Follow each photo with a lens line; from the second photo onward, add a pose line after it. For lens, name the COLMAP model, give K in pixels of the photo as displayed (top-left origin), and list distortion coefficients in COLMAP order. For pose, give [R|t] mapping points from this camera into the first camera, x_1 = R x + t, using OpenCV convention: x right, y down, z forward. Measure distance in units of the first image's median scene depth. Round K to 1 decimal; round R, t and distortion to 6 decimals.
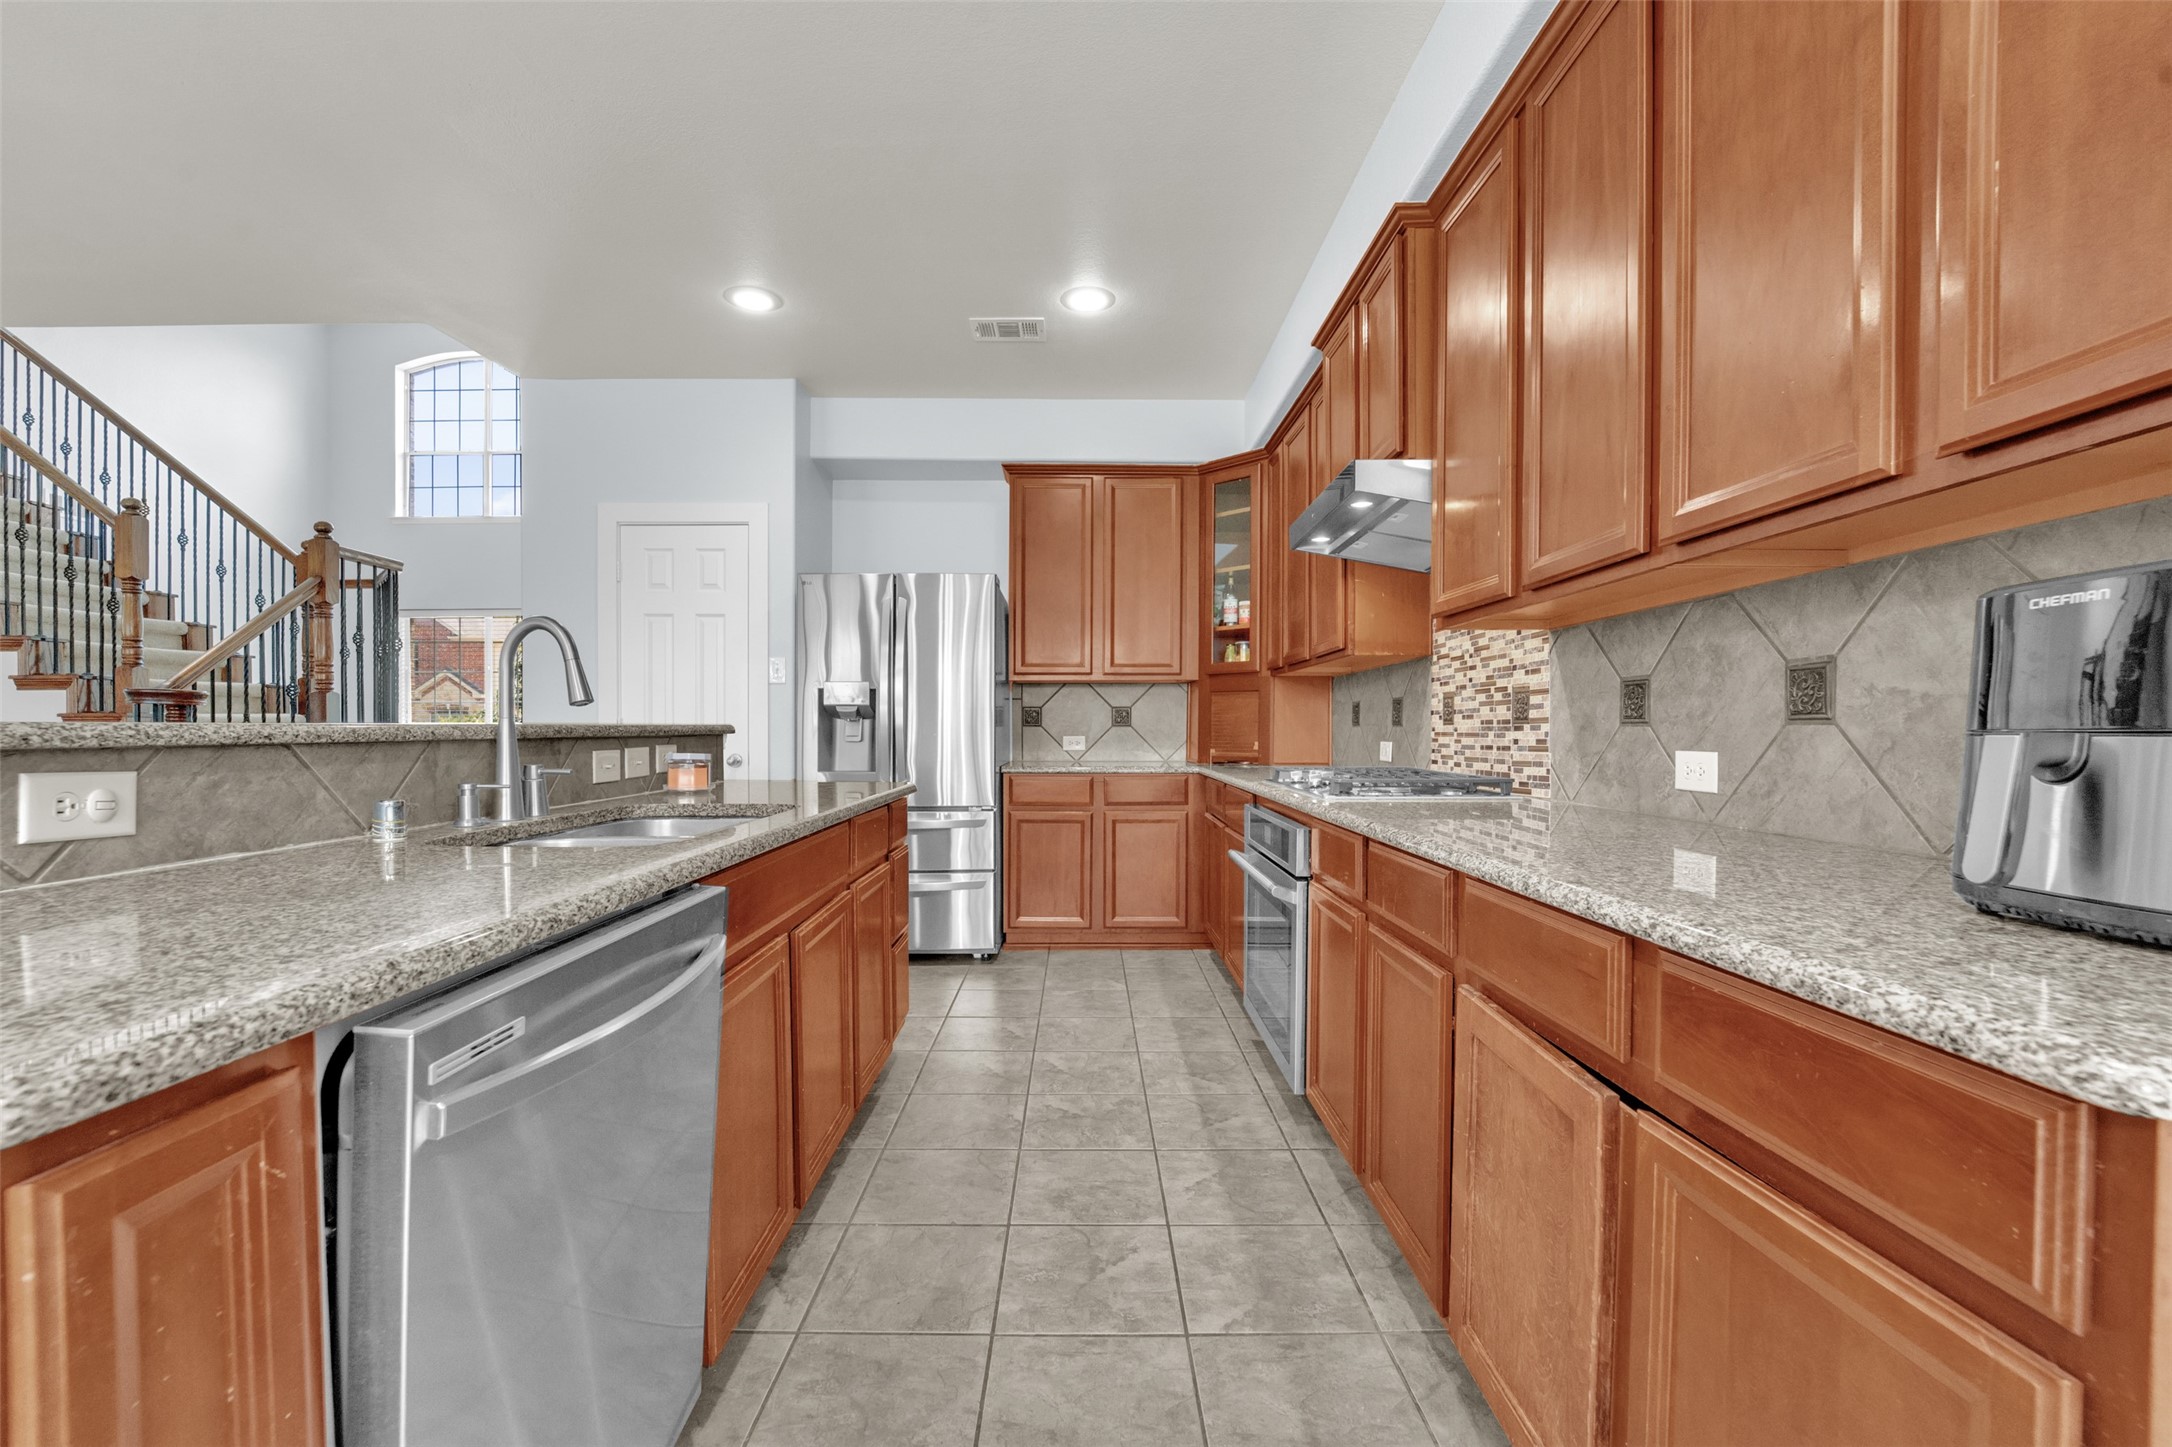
lens RADIAL K [[883.2, 0, 1091.2], [0, 883.2, 743.4], [0, 0, 1]] dist [-0.025012, -0.000451]
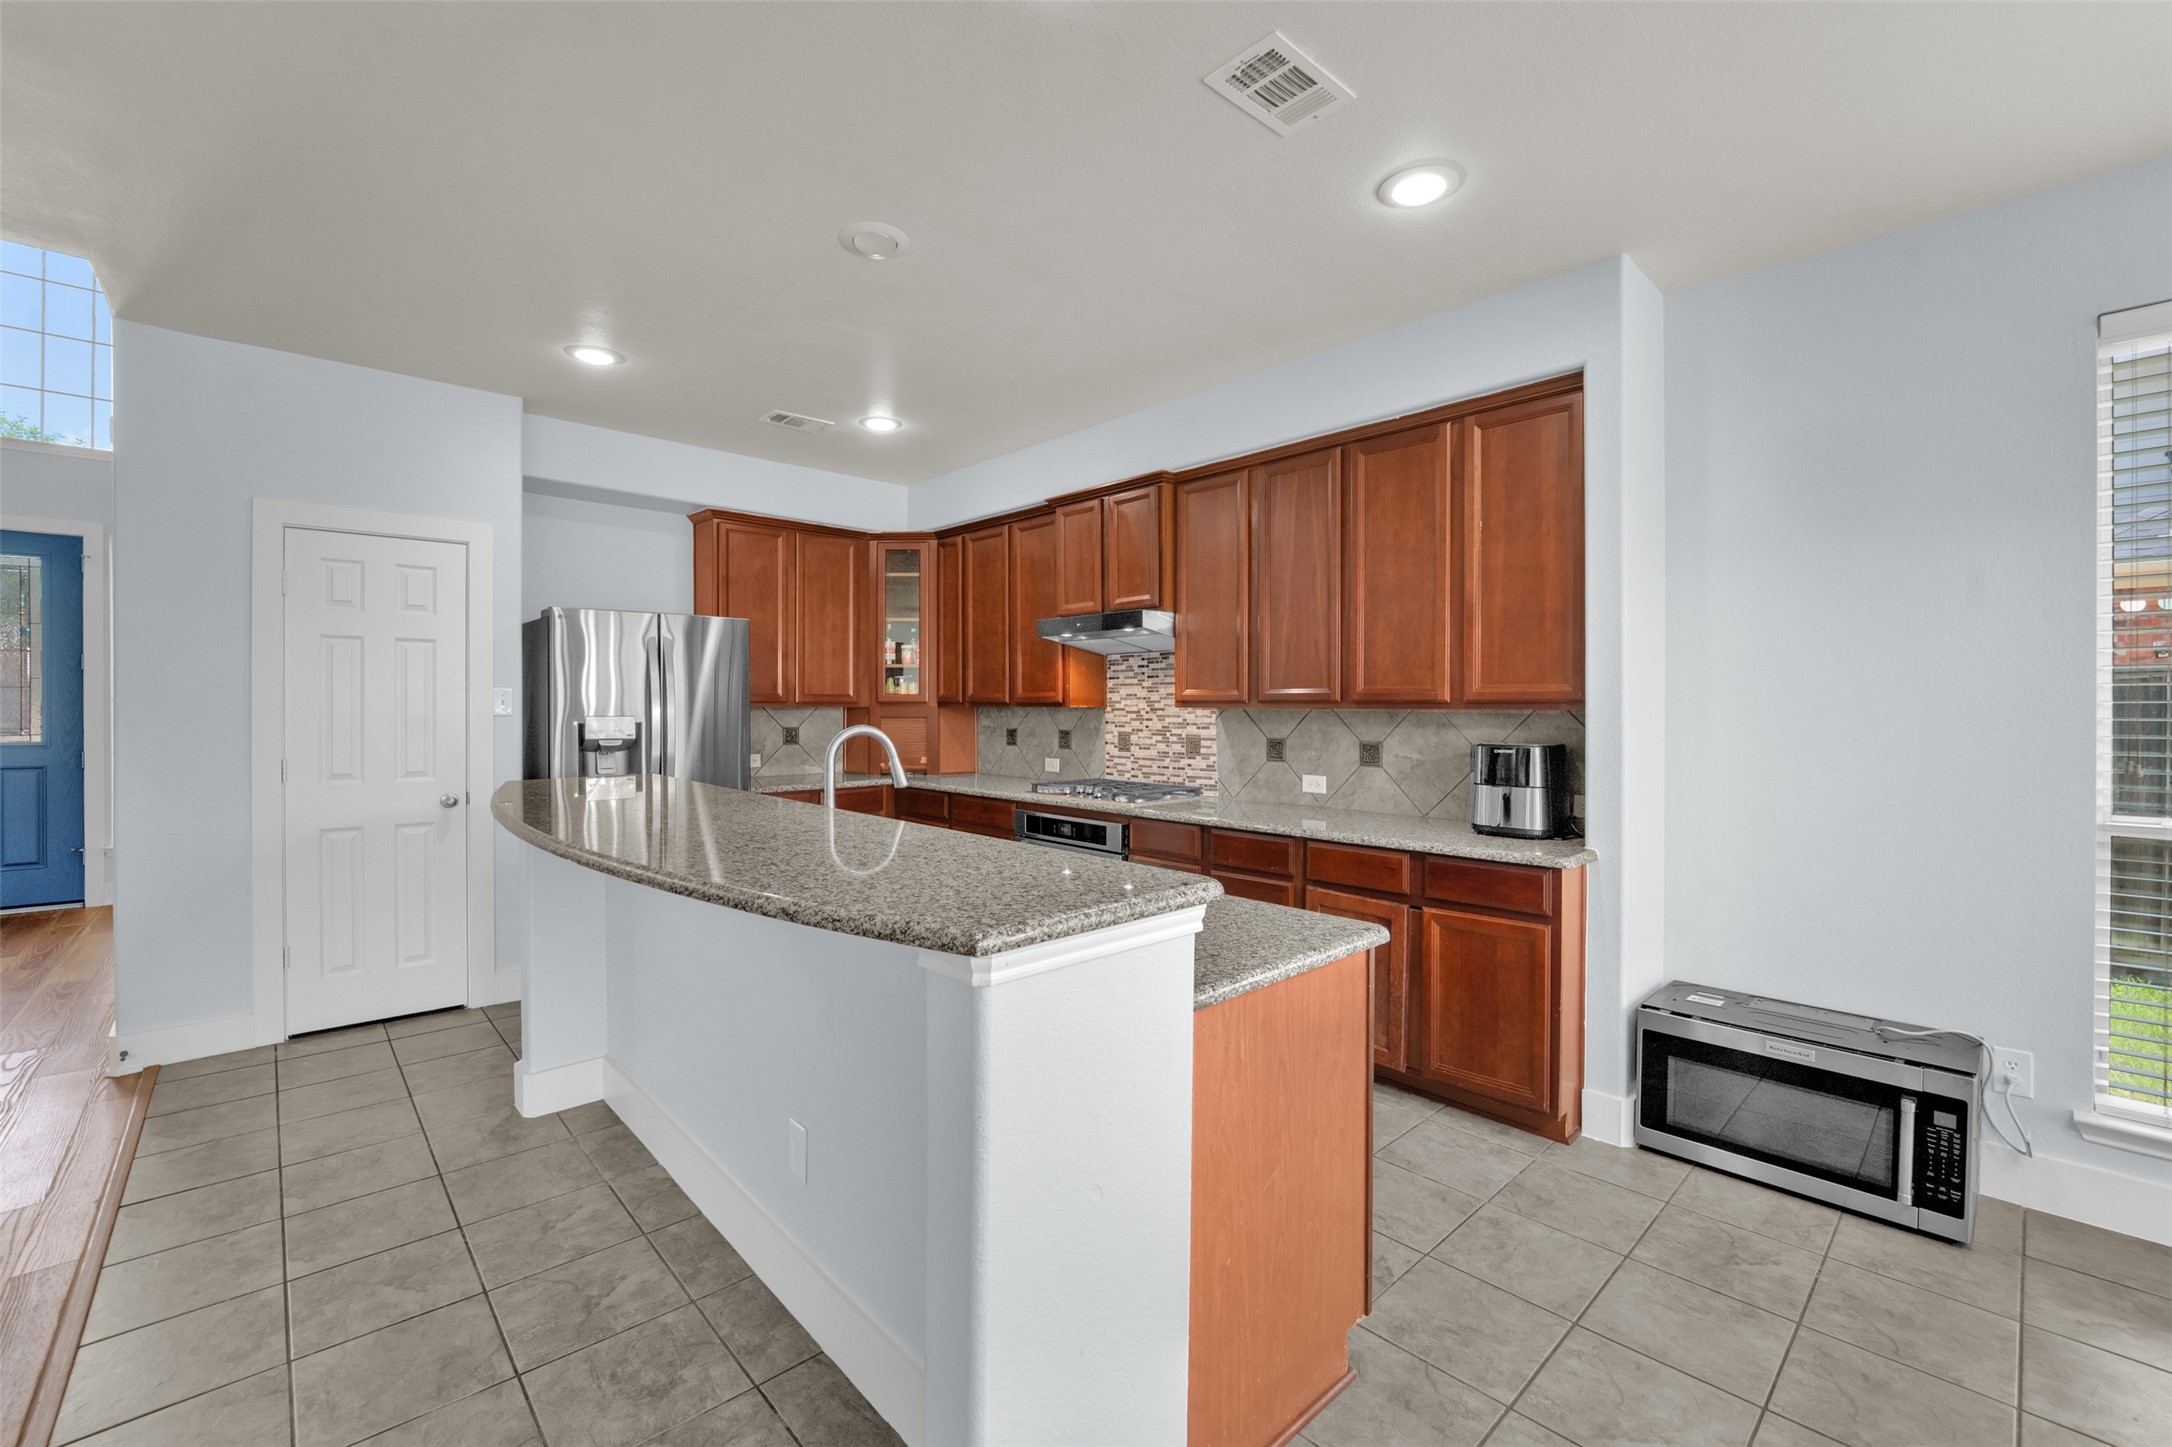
lens RADIAL K [[883.2, 0, 1094.4], [0, 883.2, 711.4], [0, 0, 1]] dist [-0.025012, -0.000451]
pose [[0.733469, -0.003689, 0.679713, -0.549311], [0.009062, 0.999949, -0.004352, -0.065170], [-0.679663, 0.009352, 0.733465, -0.125249]]
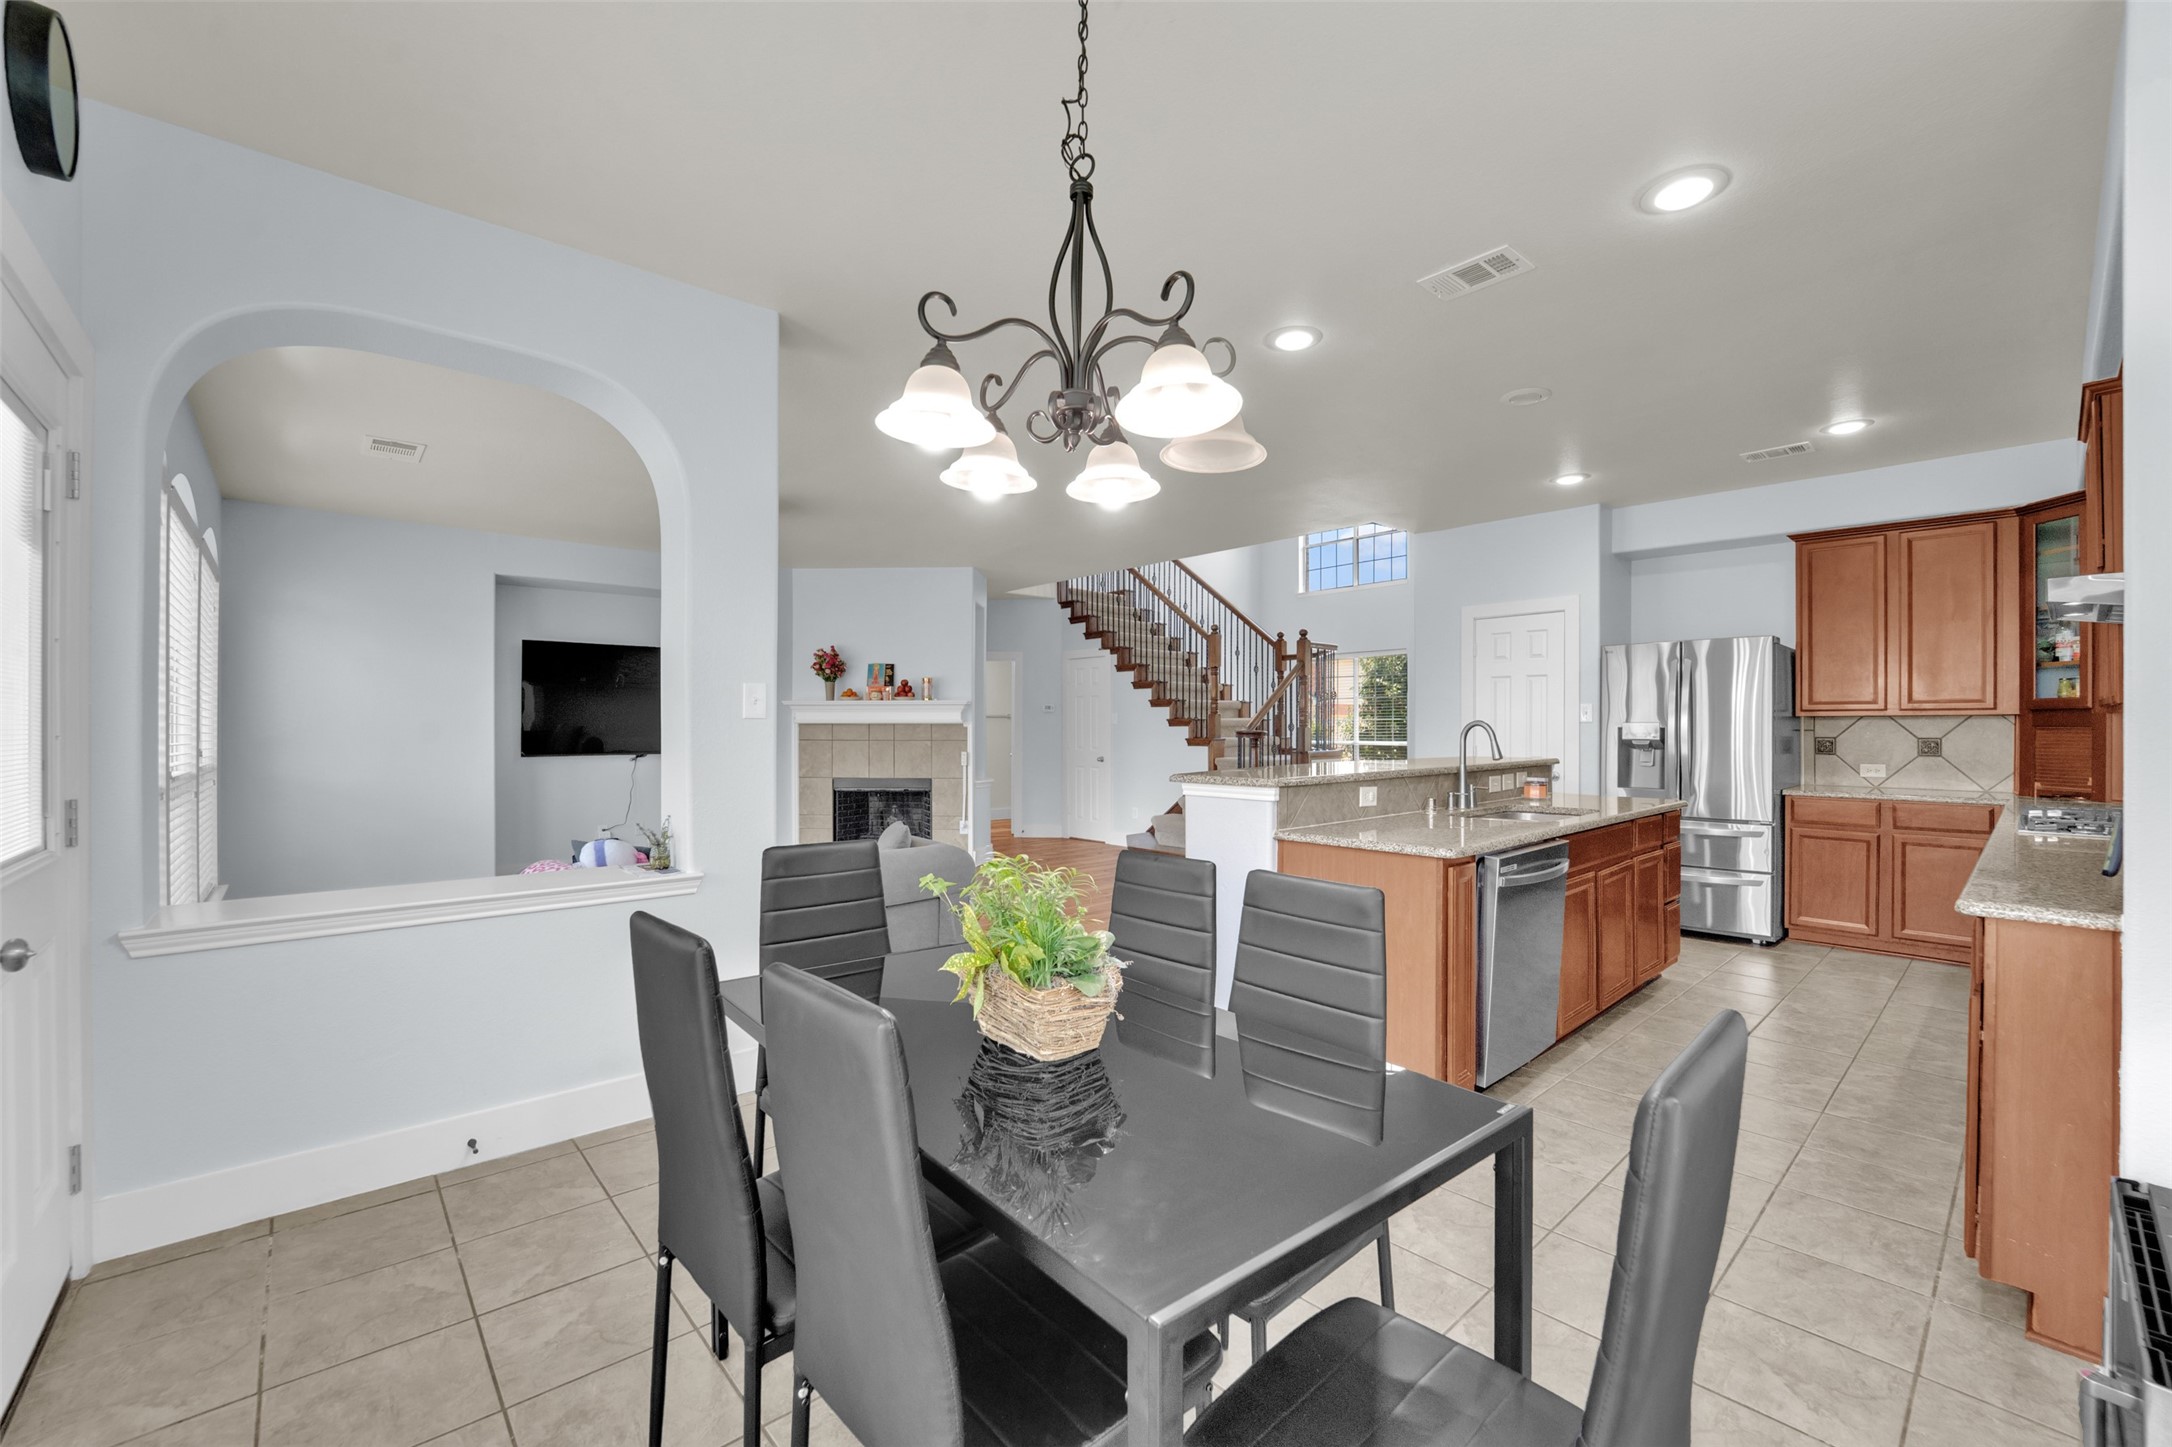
lens RADIAL K [[883.2, 0, 1090.6], [0, 883.2, 723.7], [0, 0, 1]] dist [-0.025012, -0.000451]
pose [[0.659116, -0.003200, -0.752034, 0.180736], [-0.011438, 0.999833, -0.014280, -0.039011], [0.751954, 0.018014, 0.658969, -0.538286]]
